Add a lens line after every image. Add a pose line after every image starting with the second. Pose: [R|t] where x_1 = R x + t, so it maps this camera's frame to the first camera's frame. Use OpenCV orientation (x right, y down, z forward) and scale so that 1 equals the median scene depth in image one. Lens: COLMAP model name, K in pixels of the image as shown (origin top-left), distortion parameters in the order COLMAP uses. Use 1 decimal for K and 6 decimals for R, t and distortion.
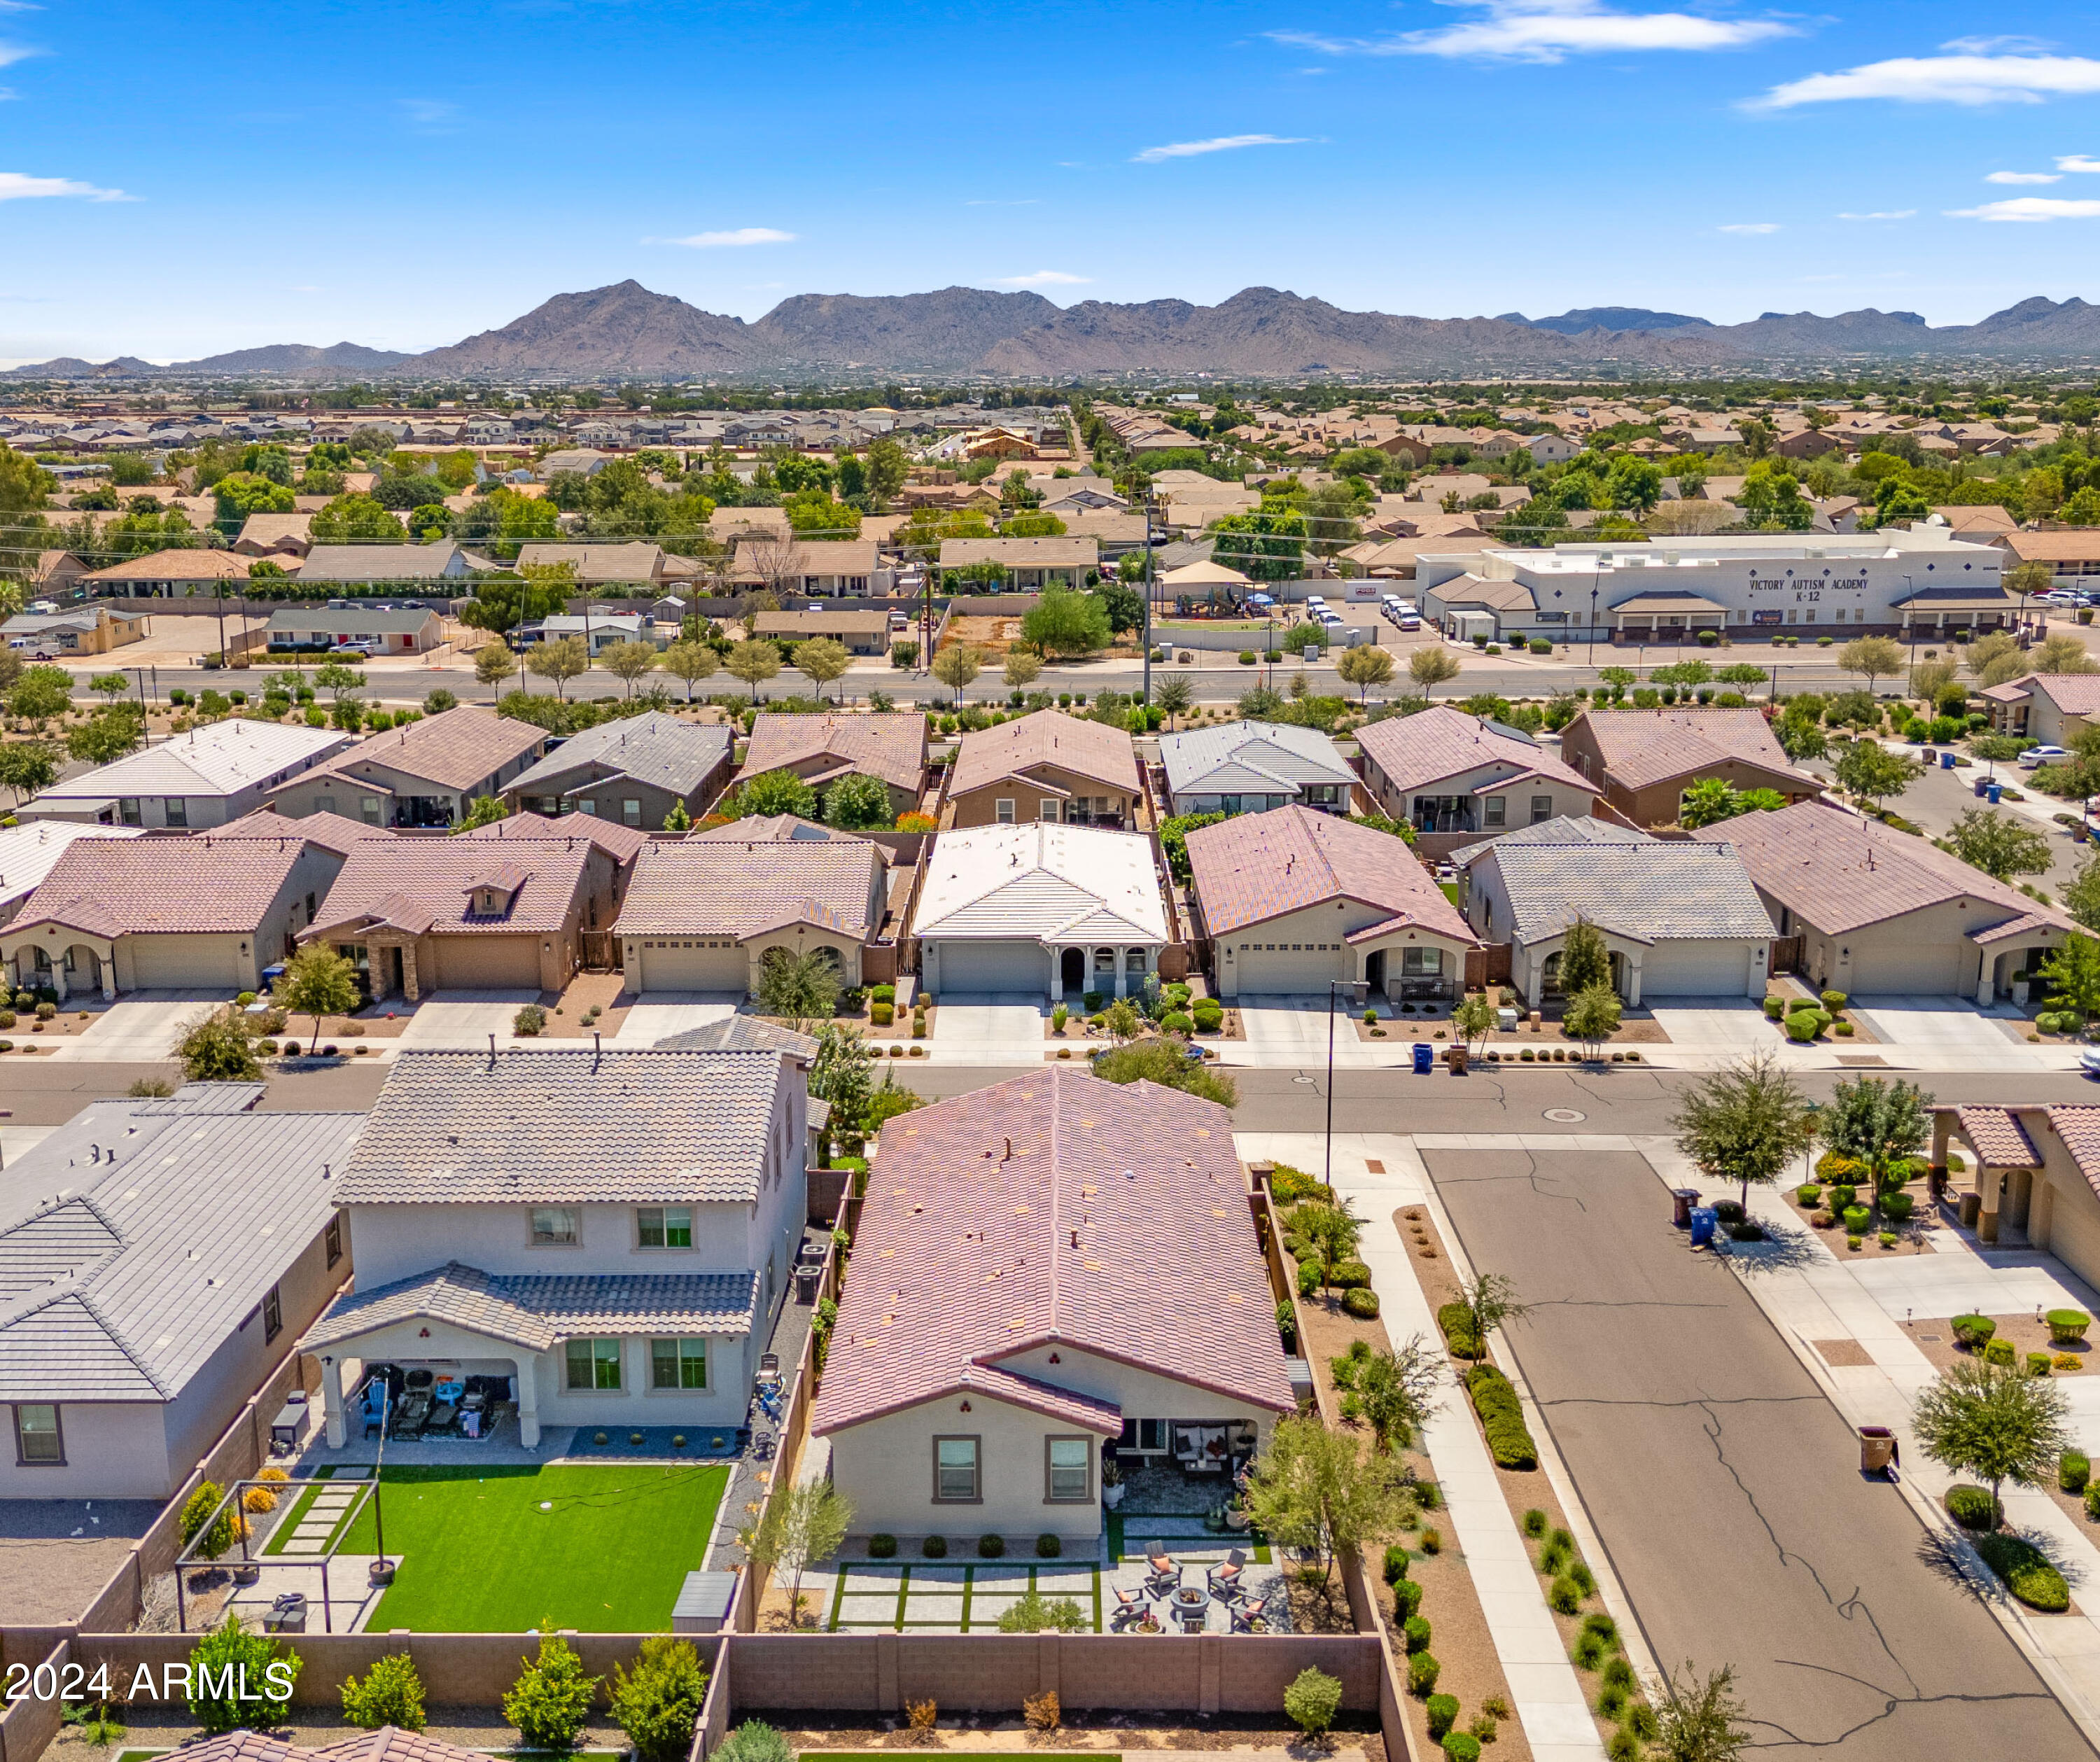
lens RADIAL K [[2283.9, 0, 1050.0], [0, 2283.9, 881.0], [0, 0, 1]] dist [0.027384, 0.004348]
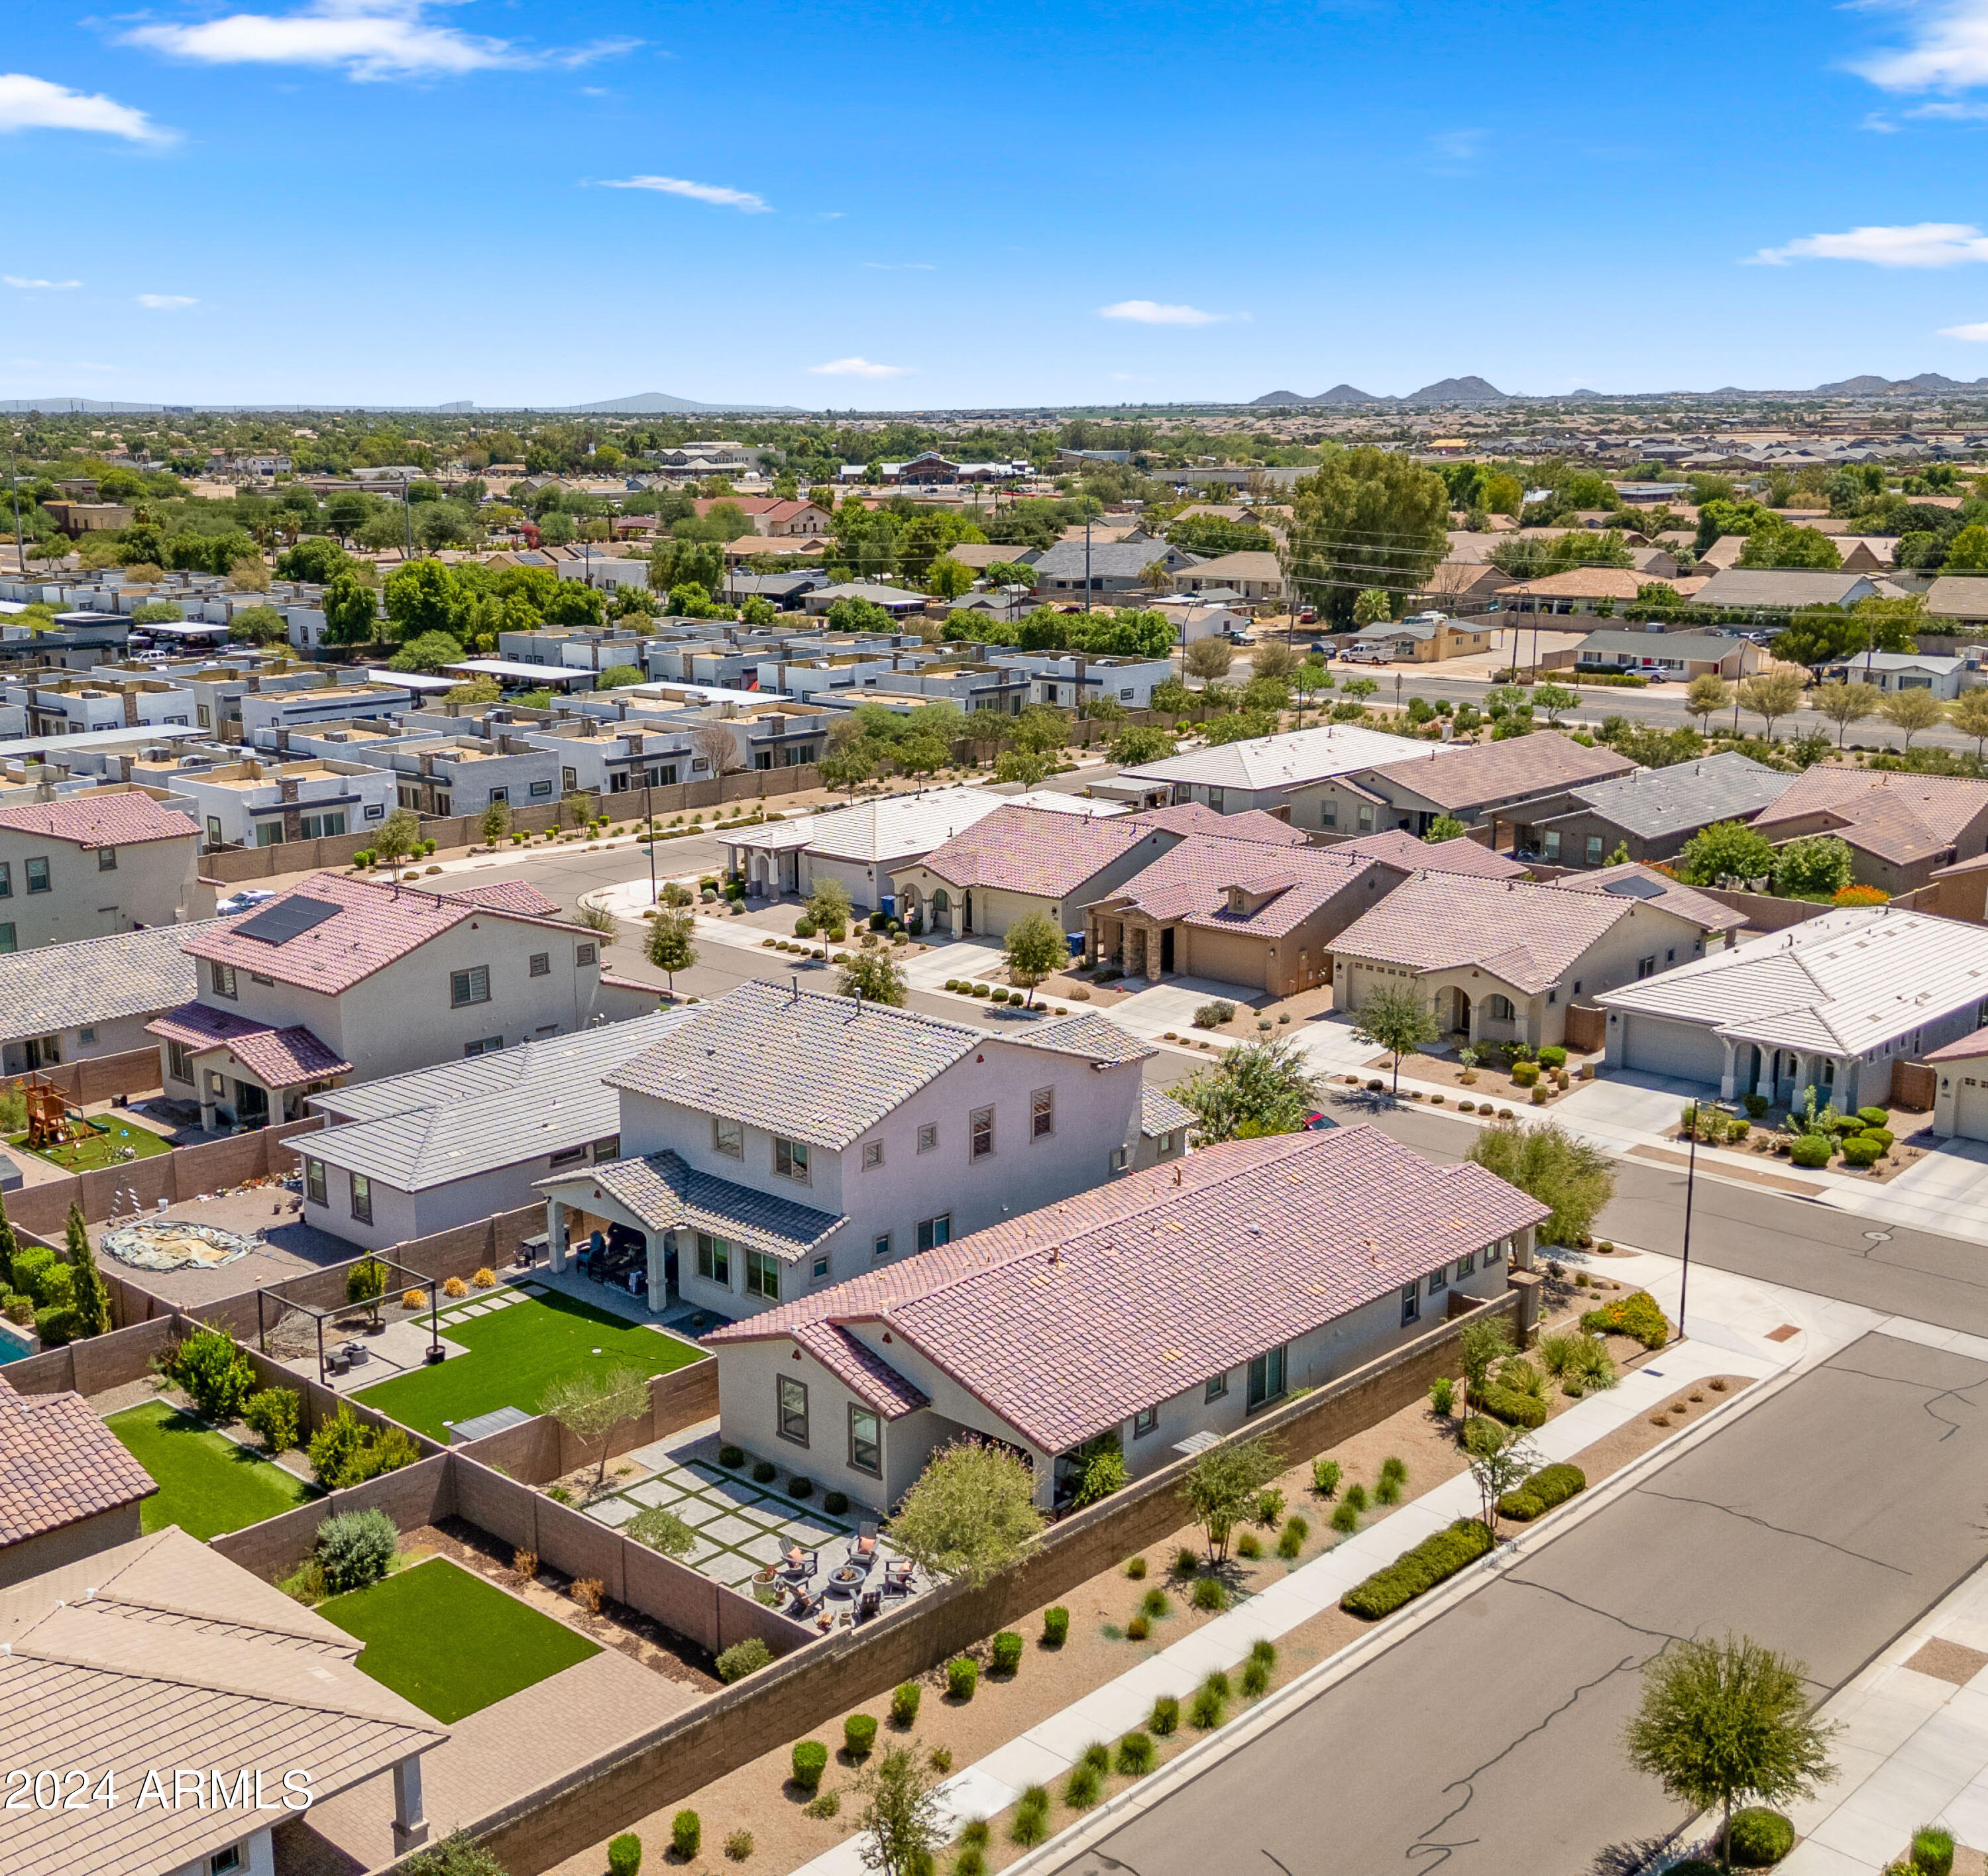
lens RADIAL K [[2336.4, 0, 994.0], [0, 2336.4, 938.0], [0, 0, 1]] dist [0.066119, -0.025932]
pose [[0.719380, 0.146992, -0.678885, 0.404628], [-0.139540, 0.988010, 0.066061, -0.029751], [0.680456, 0.047209, 0.731267, 0.121514]]
